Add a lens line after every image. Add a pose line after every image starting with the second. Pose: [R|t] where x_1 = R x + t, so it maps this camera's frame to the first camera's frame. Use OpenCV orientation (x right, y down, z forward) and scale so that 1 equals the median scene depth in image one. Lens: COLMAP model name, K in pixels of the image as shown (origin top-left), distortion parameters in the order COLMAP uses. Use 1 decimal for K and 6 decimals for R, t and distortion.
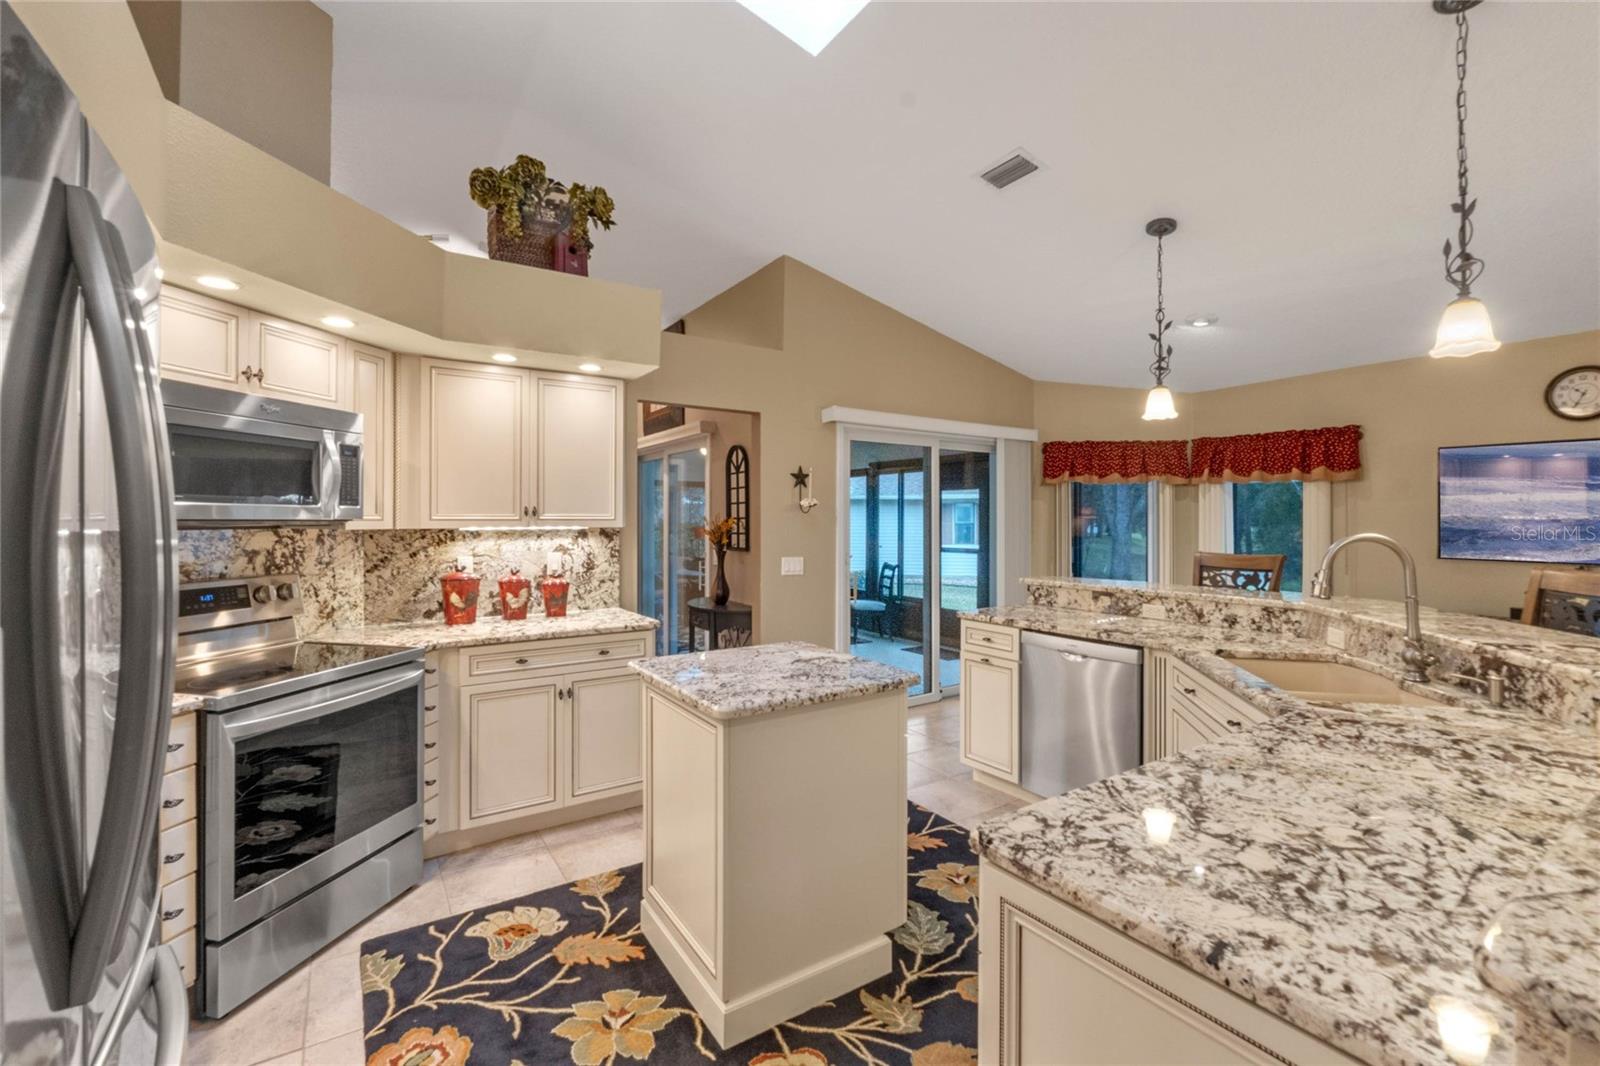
lens RADIAL K [[679.2, 0, 798.4], [0, 679.2, 517.2], [0, 0, 1]] dist [-0.018074, 0.000046]
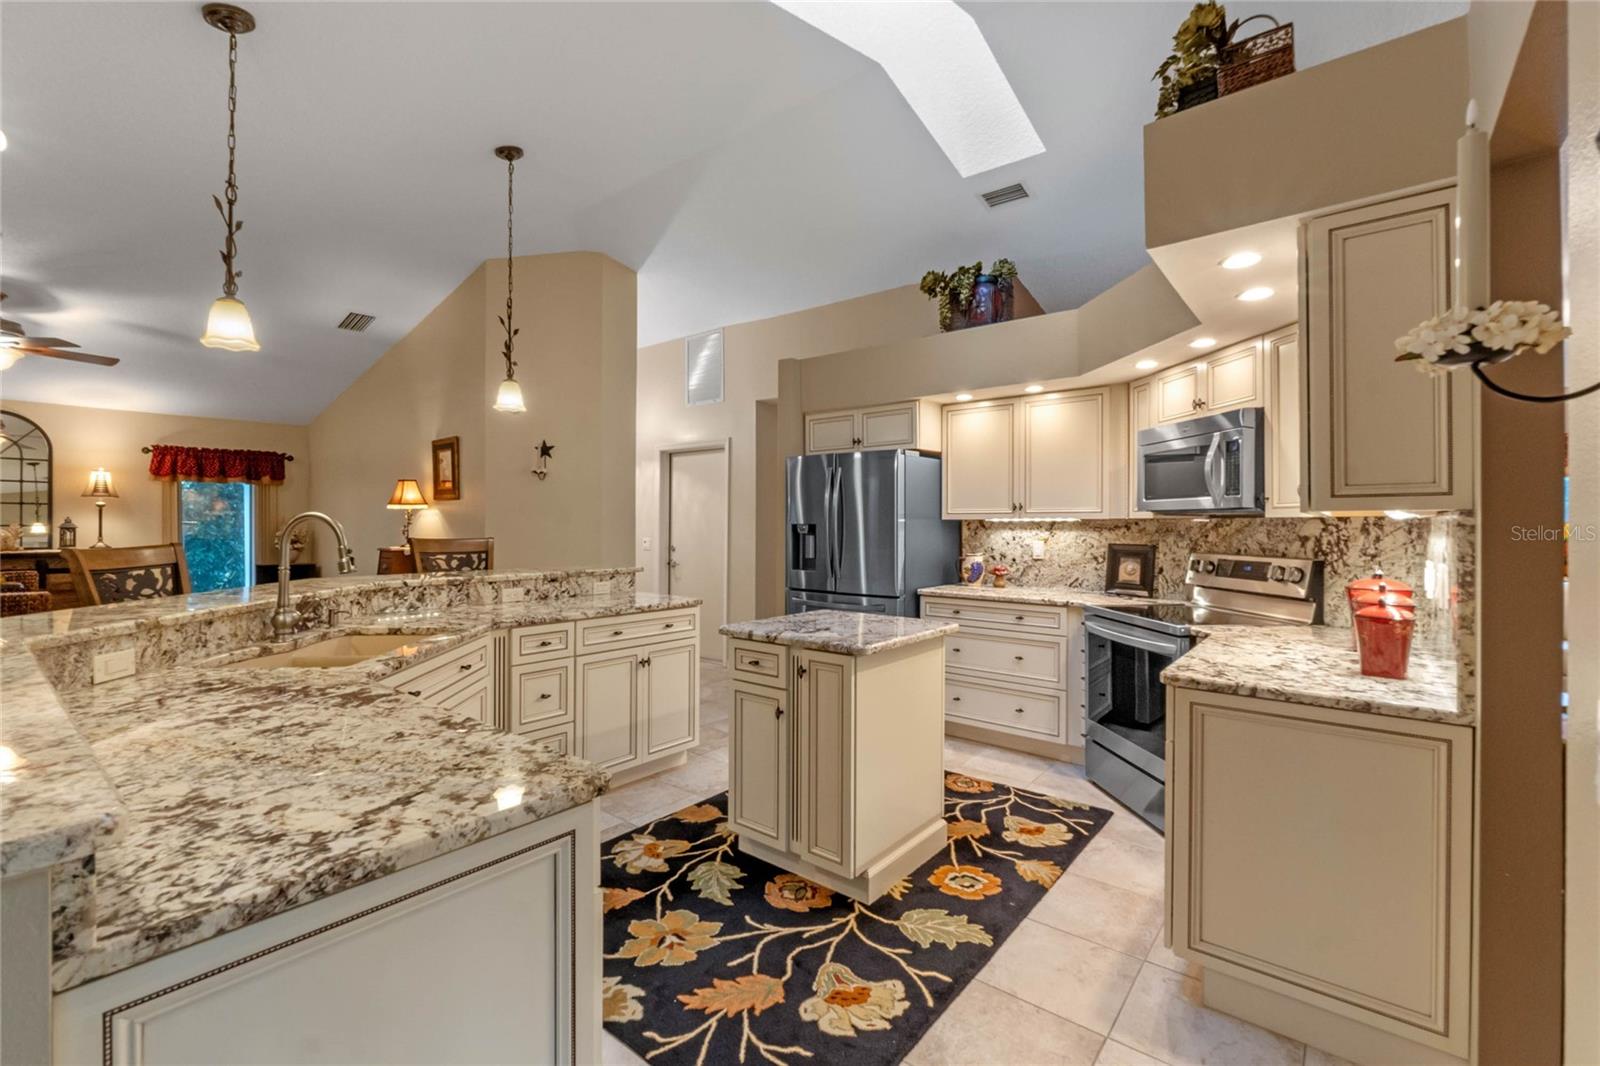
lens RADIAL K [[691.9, 0, 804.3], [0, 691.9, 518.1], [0, 0, 1]] dist [-0.003614, -0.000228]
pose [[-0.952596, -0.006611, -0.304167, 0.311449], [-0.003800, 0.999944, -0.009831, 0.030757], [0.304216, -0.008209, -0.952568, 1.683504]]
